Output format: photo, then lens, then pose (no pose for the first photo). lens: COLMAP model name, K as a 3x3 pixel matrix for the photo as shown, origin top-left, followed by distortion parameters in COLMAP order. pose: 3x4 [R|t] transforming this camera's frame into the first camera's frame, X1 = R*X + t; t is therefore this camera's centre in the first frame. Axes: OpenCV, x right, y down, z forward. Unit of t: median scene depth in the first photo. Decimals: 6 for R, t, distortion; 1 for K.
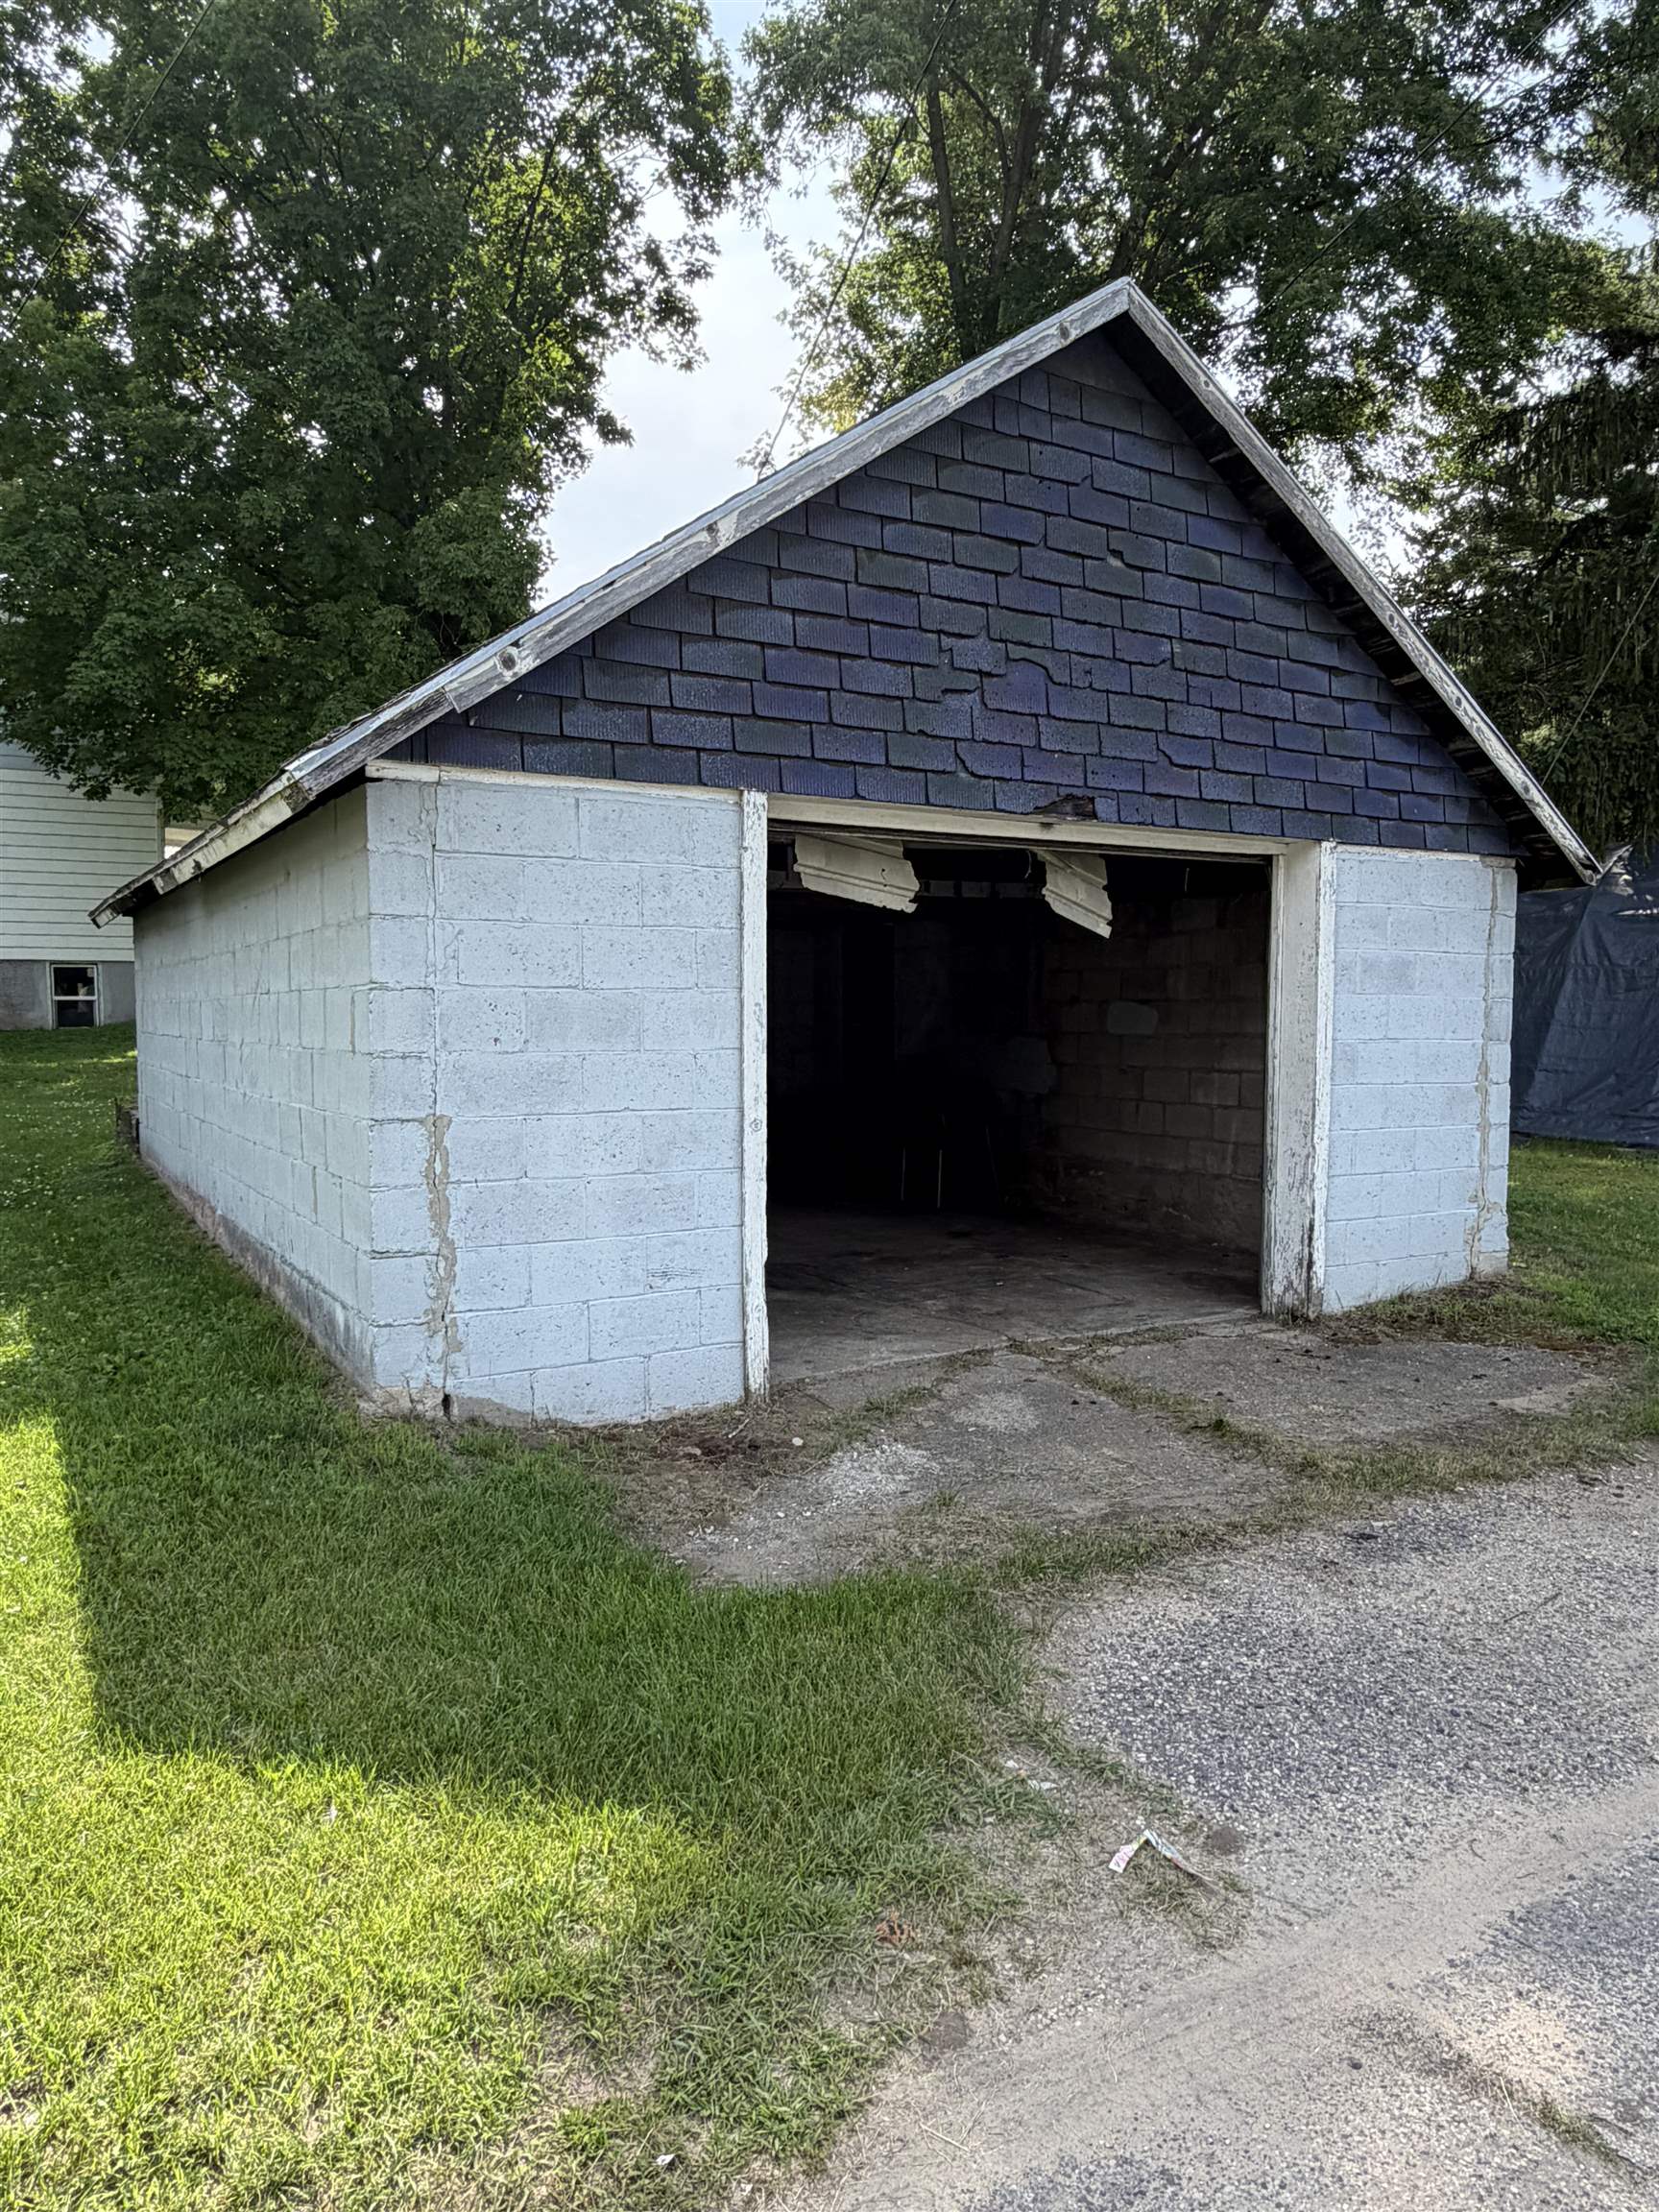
lens RADIAL K [[1504.0, 0, 833.8], [0, 1504.0, 1109.4], [0, 0, 1]] dist [-0.004809, 0.003945]
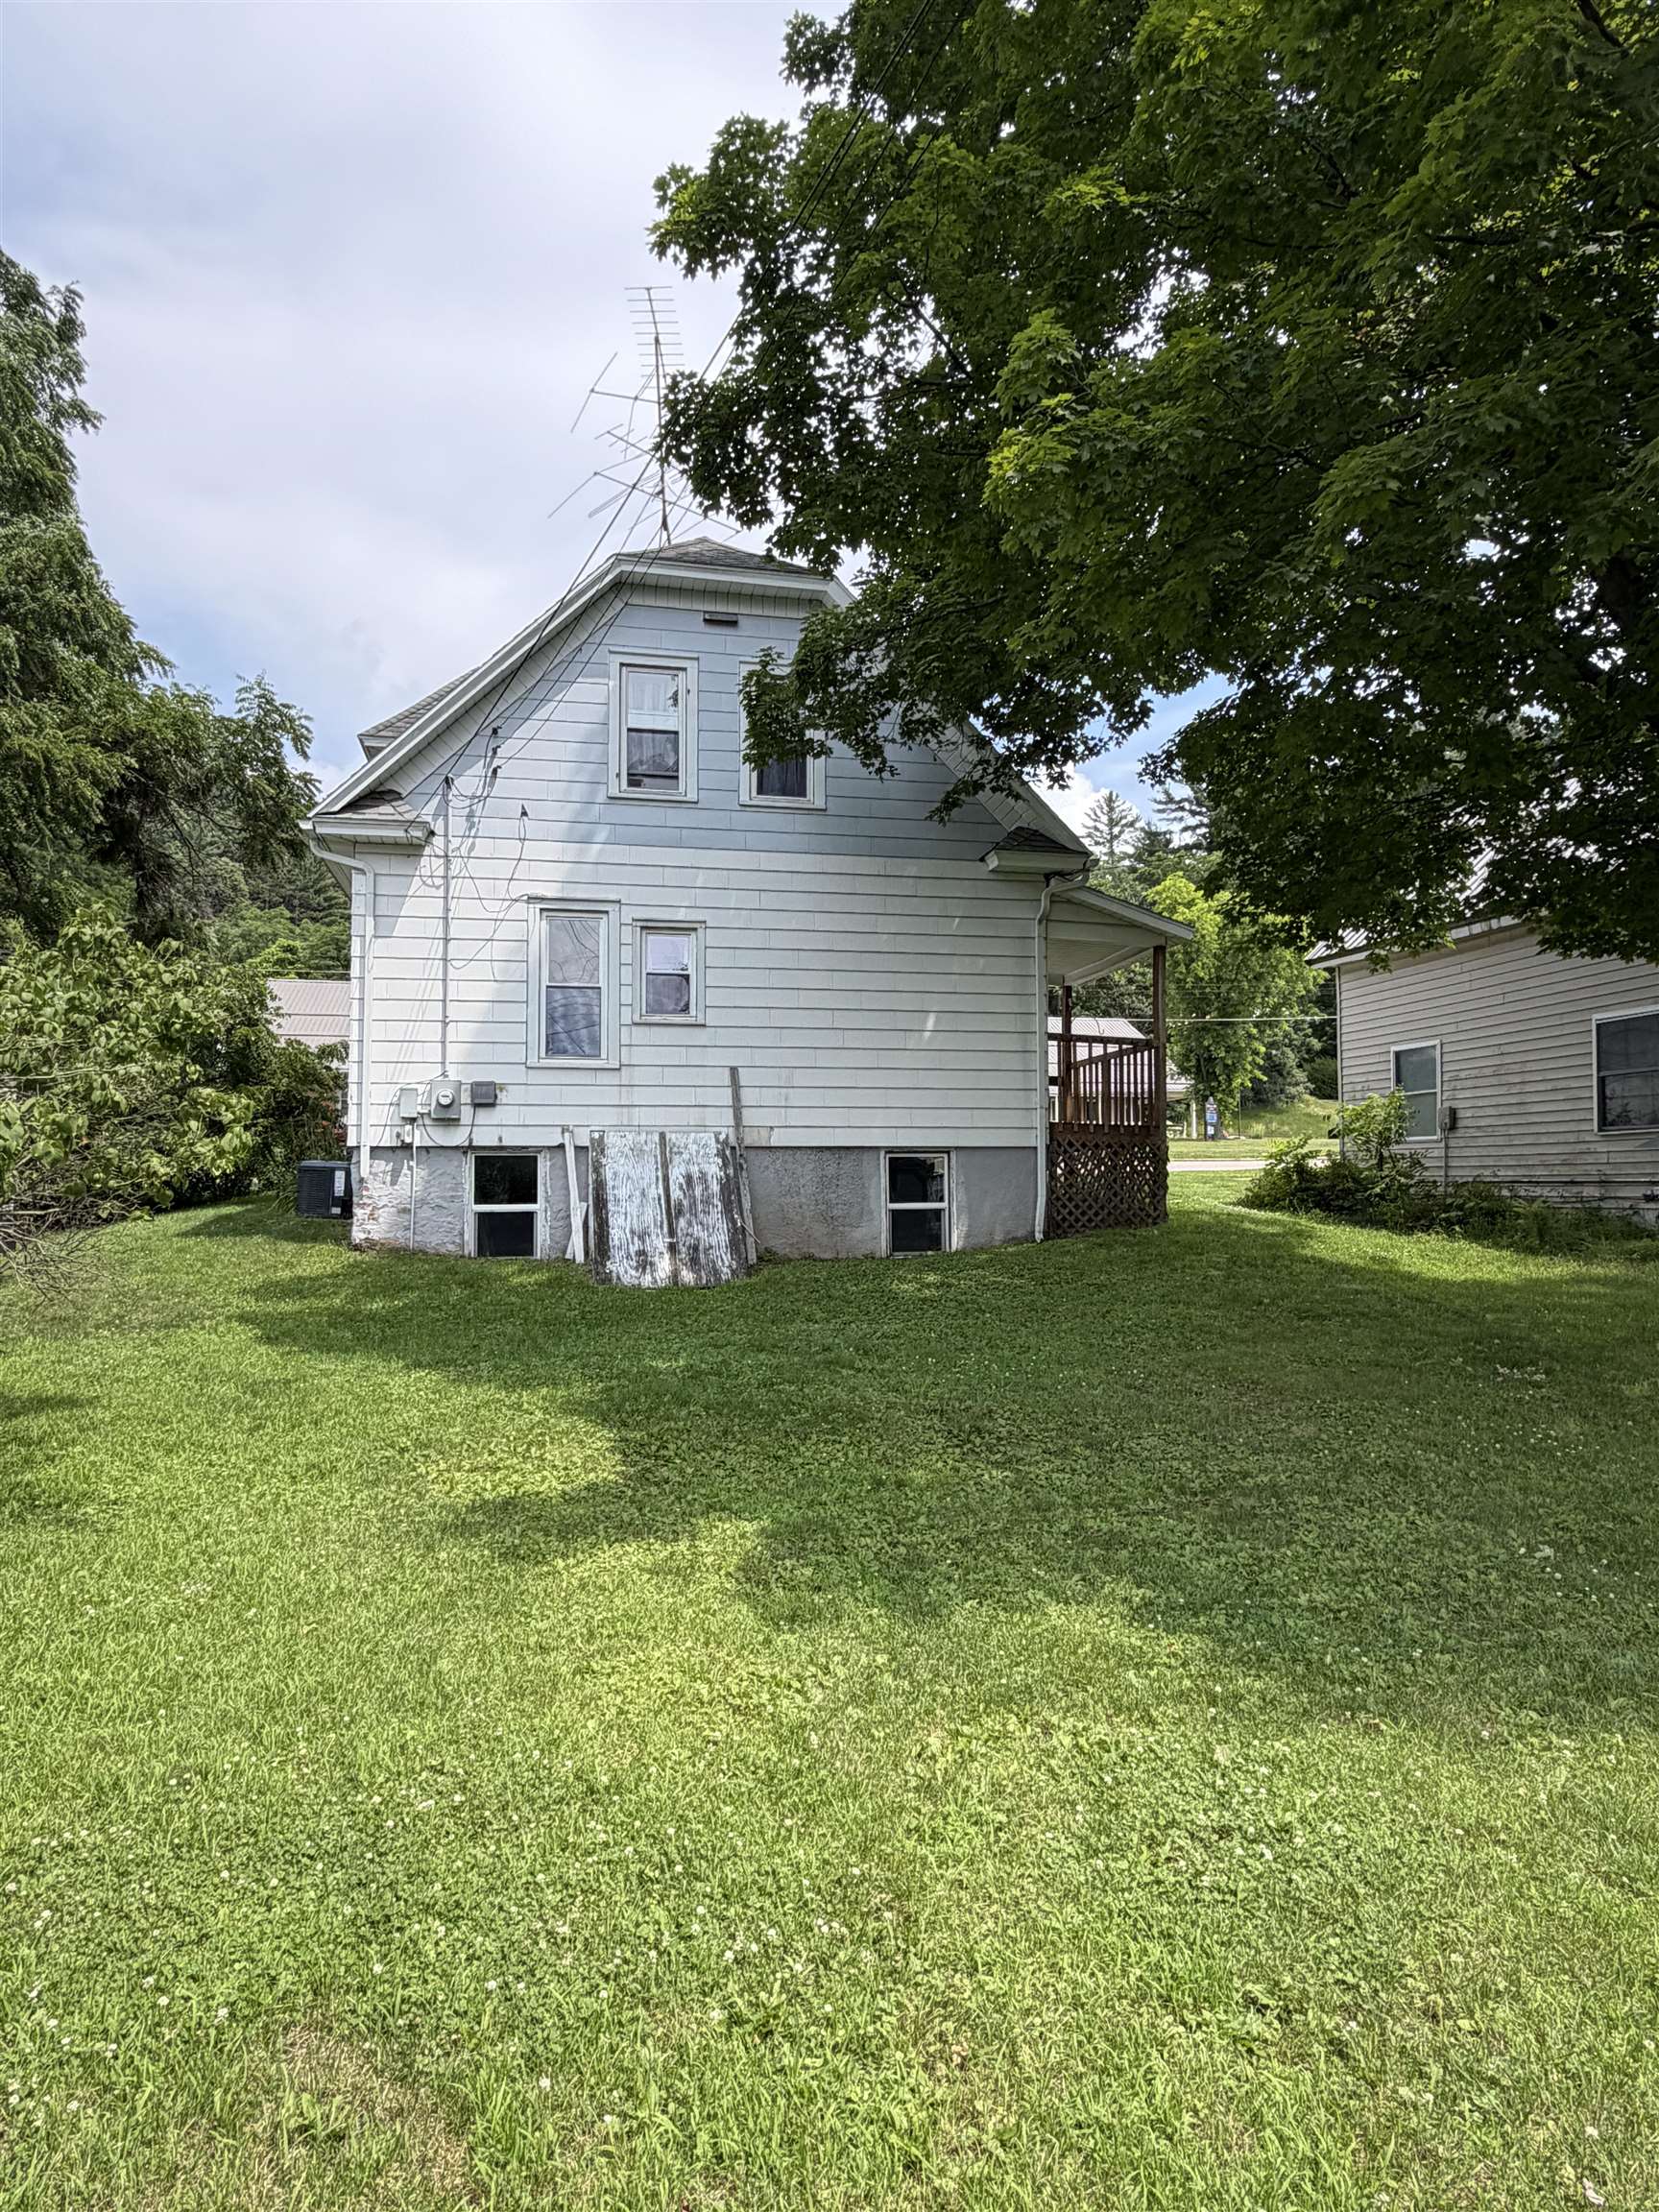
lens RADIAL K [[1349.3, 0, 830.9], [0, 1349.3, 1108.5], [0, 0, 1]] dist [-0.000817, 0.001541]
pose [[0.951871, -0.020125, -0.305837, -2.761443], [-0.017278, 0.992732, -0.119099, -0.353737], [0.306011, 0.118651, 0.944605, 3.382560]]
